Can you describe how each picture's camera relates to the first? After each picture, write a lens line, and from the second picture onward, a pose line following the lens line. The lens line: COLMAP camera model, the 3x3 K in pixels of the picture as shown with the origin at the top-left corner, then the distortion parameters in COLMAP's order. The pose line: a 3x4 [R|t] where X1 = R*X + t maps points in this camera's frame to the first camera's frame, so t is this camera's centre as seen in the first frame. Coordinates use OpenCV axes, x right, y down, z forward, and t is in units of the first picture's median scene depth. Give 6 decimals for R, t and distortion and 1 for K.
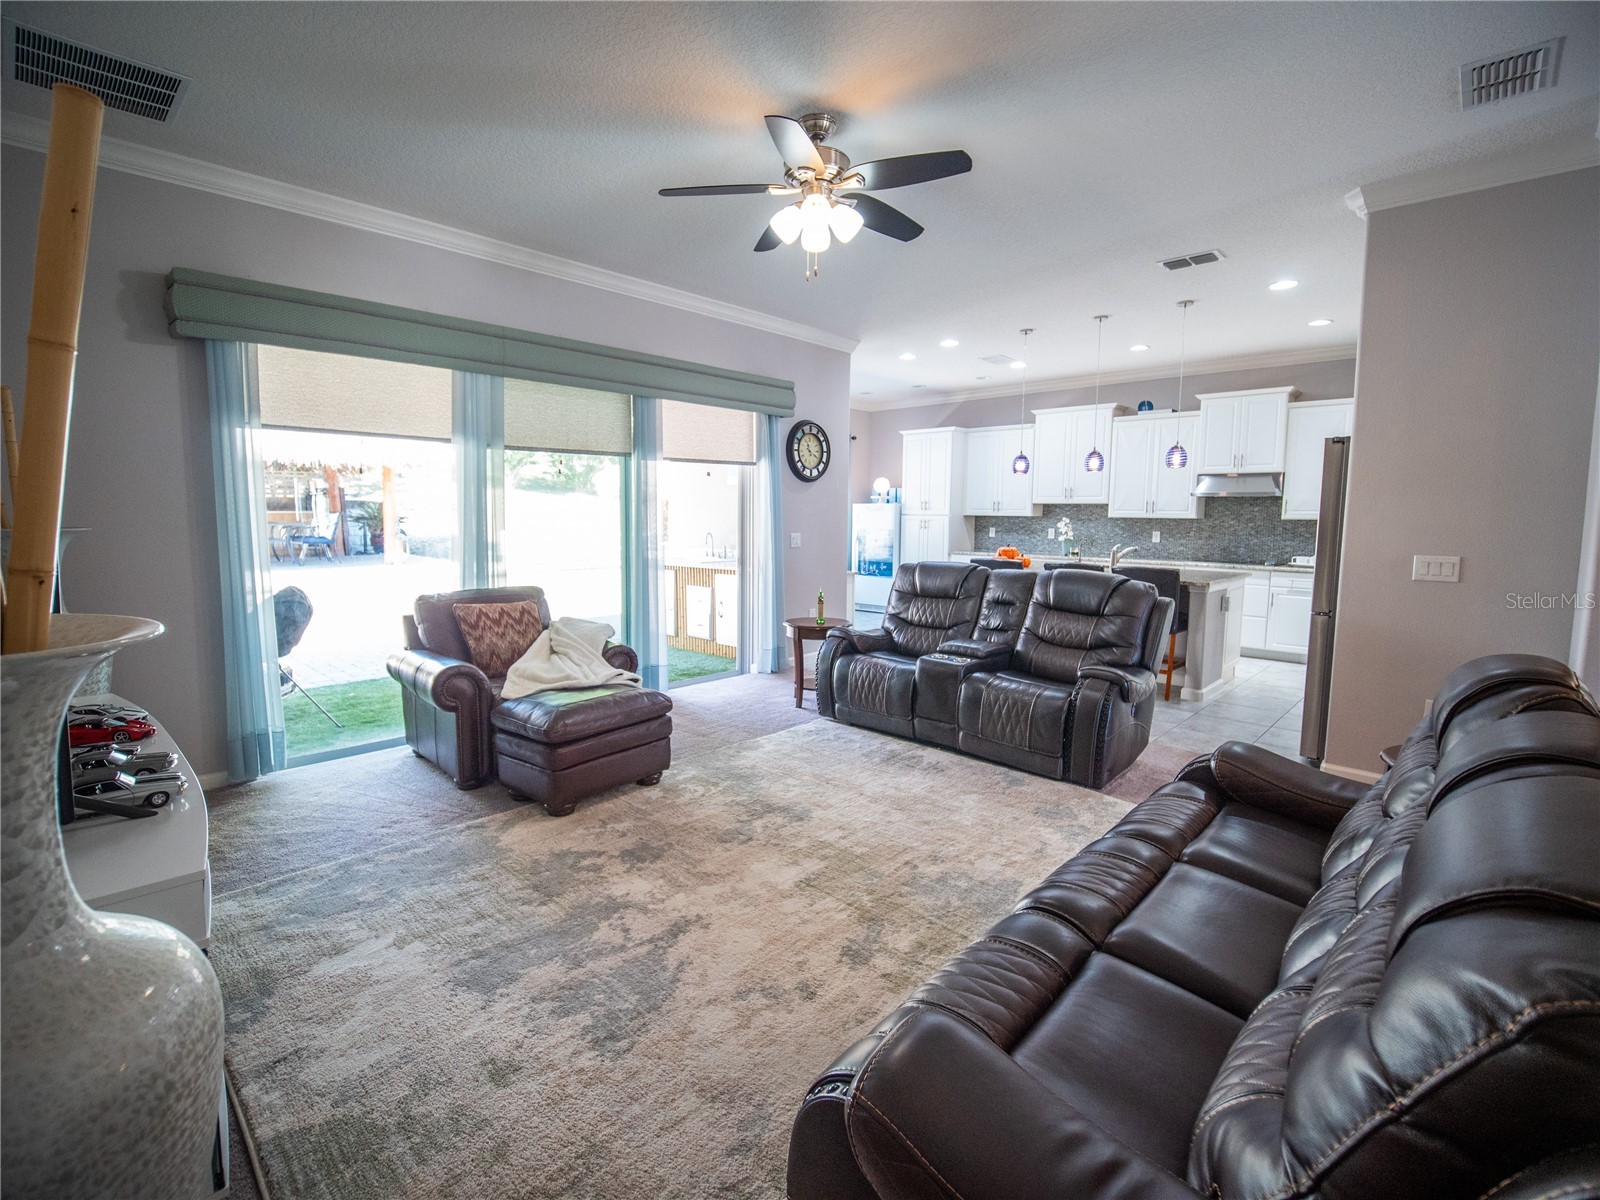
lens RADIAL K [[727.3, 0, 787.3], [0, 727.3, 589.9], [0, 0, 1]] dist [-0.018493, -0.000388]
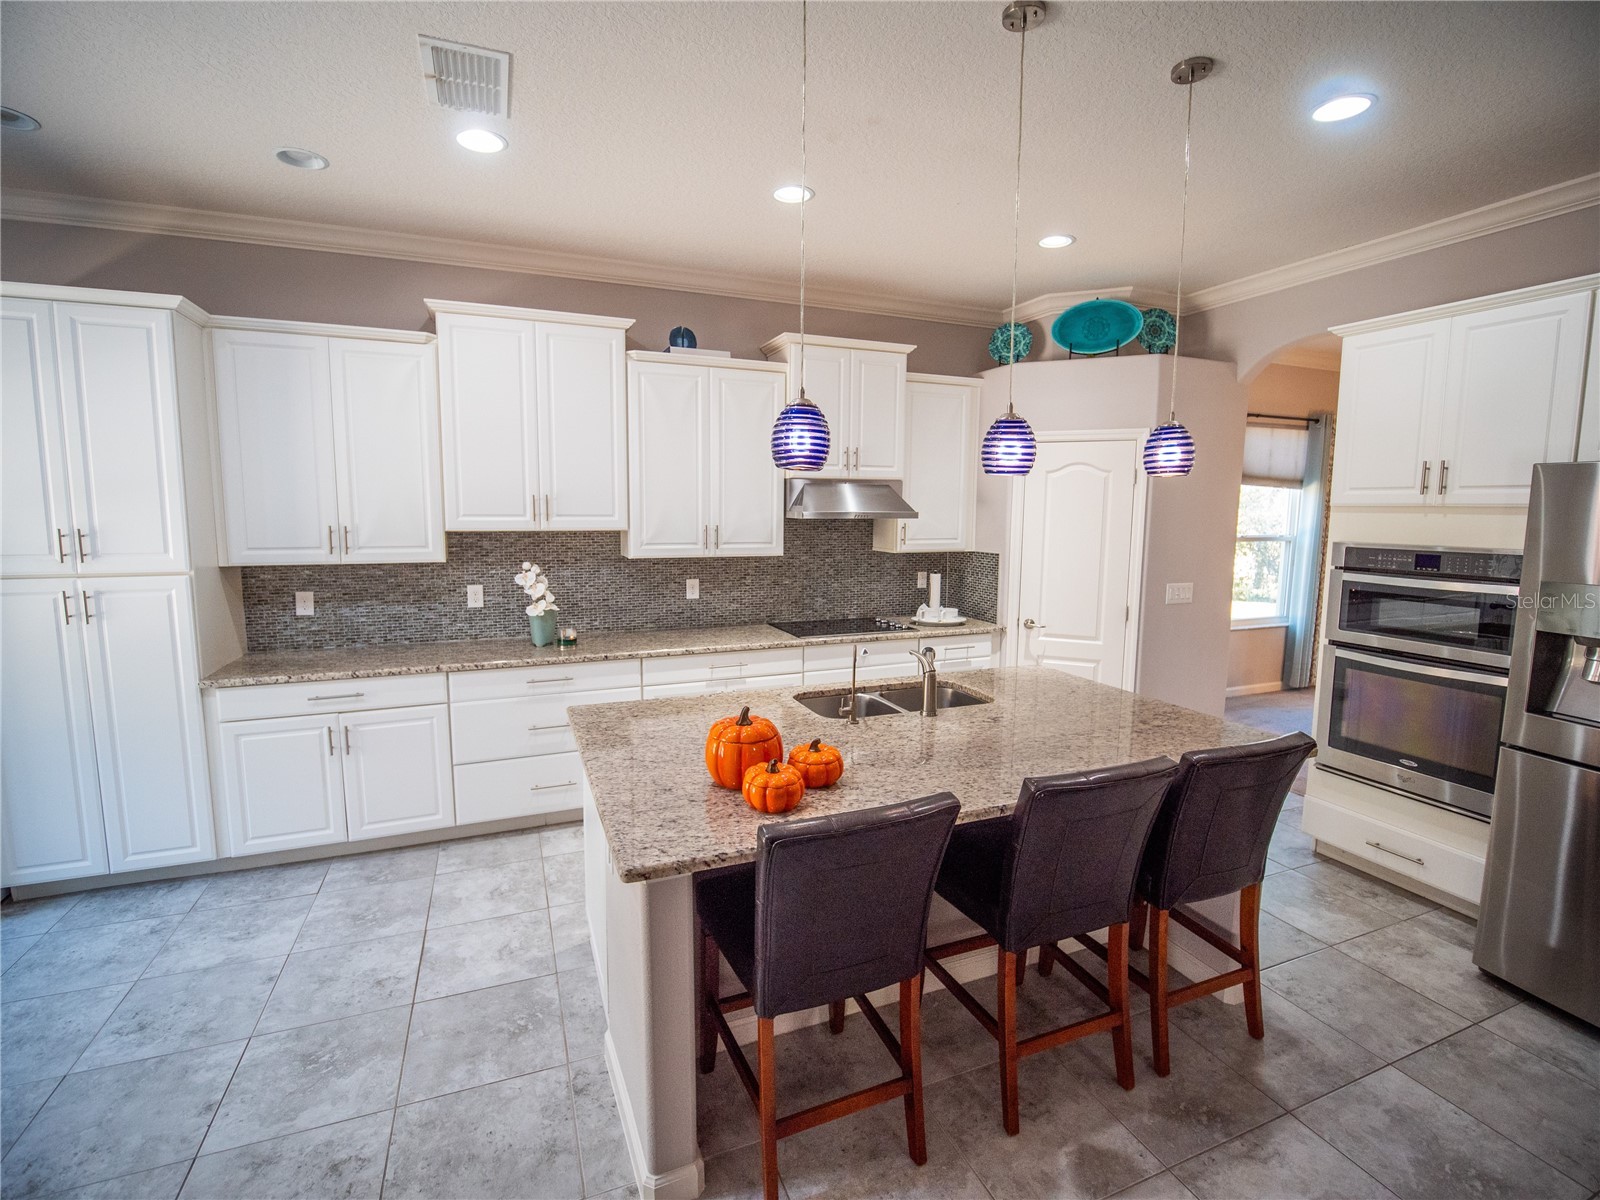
lens RADIAL K [[727.3, 0, 792.8], [0, 727.3, 588.8], [0, 0, 1]] dist [-0.018493, -0.000388]
pose [[0.403526, -0.107795, 0.908596, 0.044927], [0.093113, 0.992718, 0.076421, -0.106581], [-0.910218, 0.053764, 0.410625, 0.698493]]
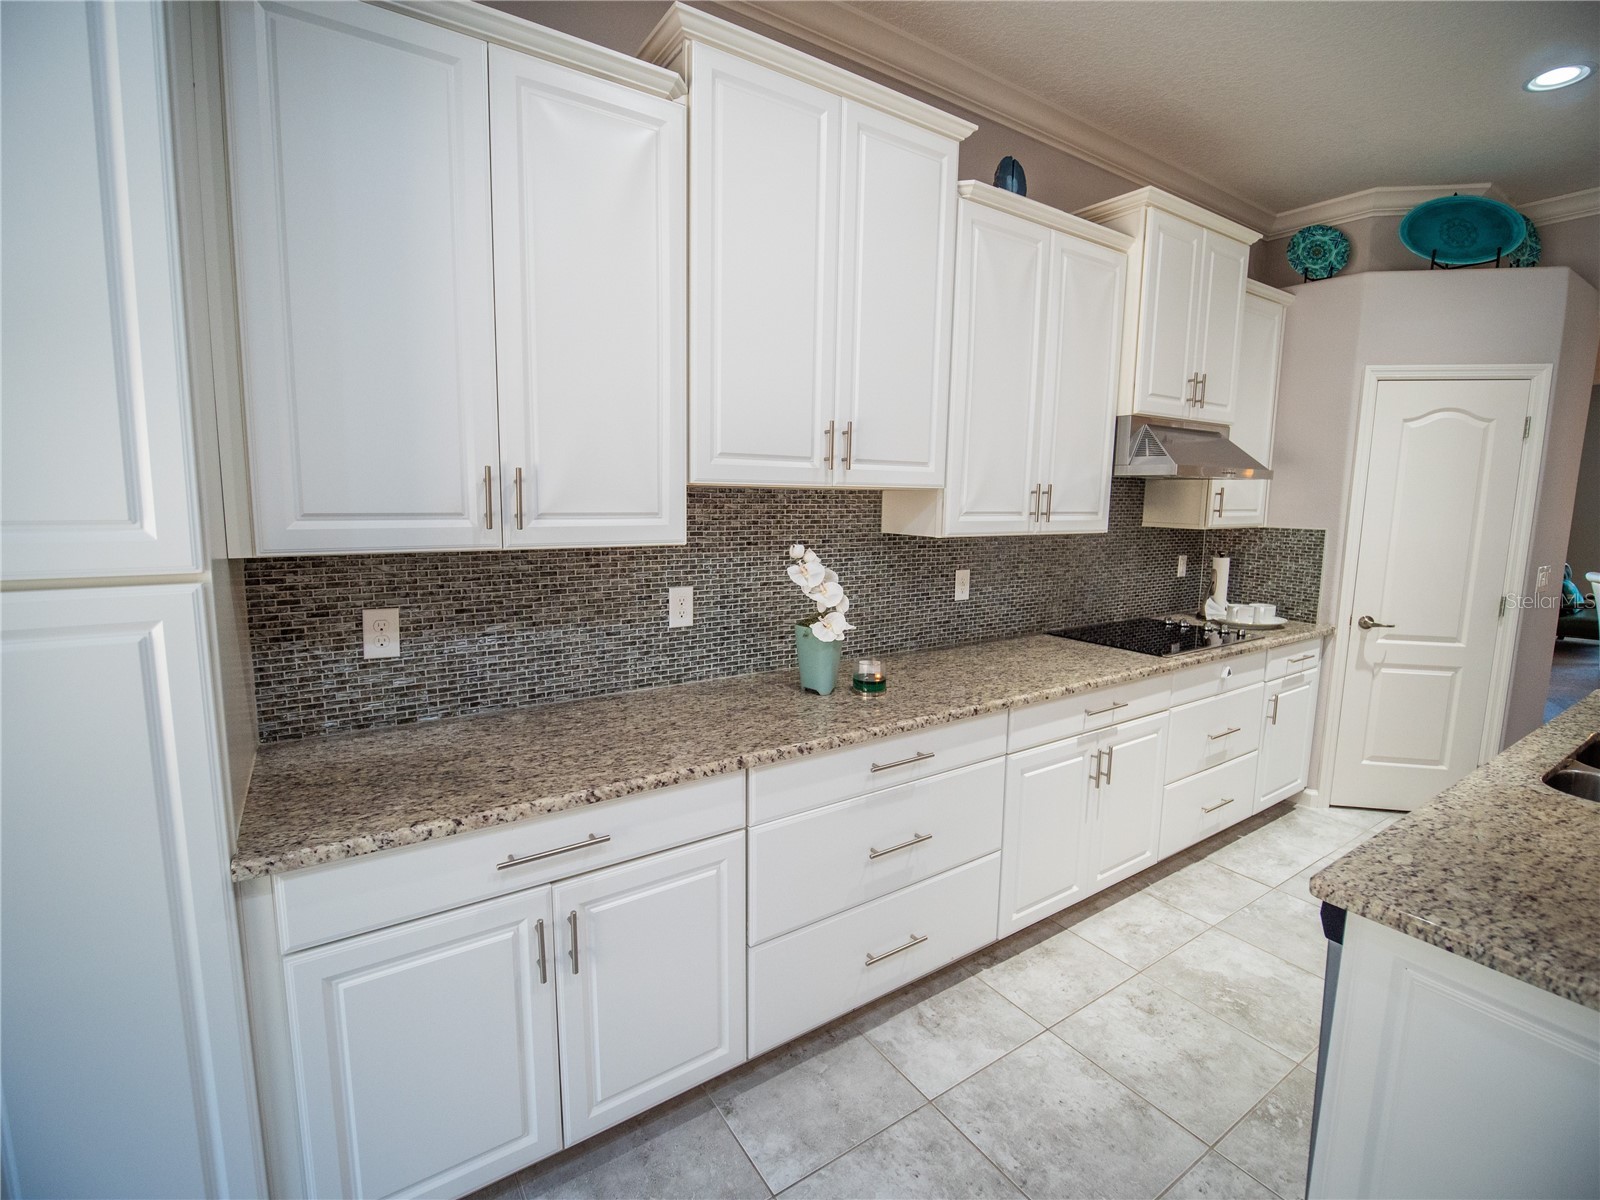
lens RADIAL K [[727.3, 0, 791.6], [0, 727.3, 587.8], [0, 0, 1]] dist [-0.018493, -0.000388]
pose [[0.215438, -0.129789, 0.967854, 0.146277], [0.092614, 0.989376, 0.112060, -0.117861], [-0.972116, 0.065495, 0.225170, 0.986853]]
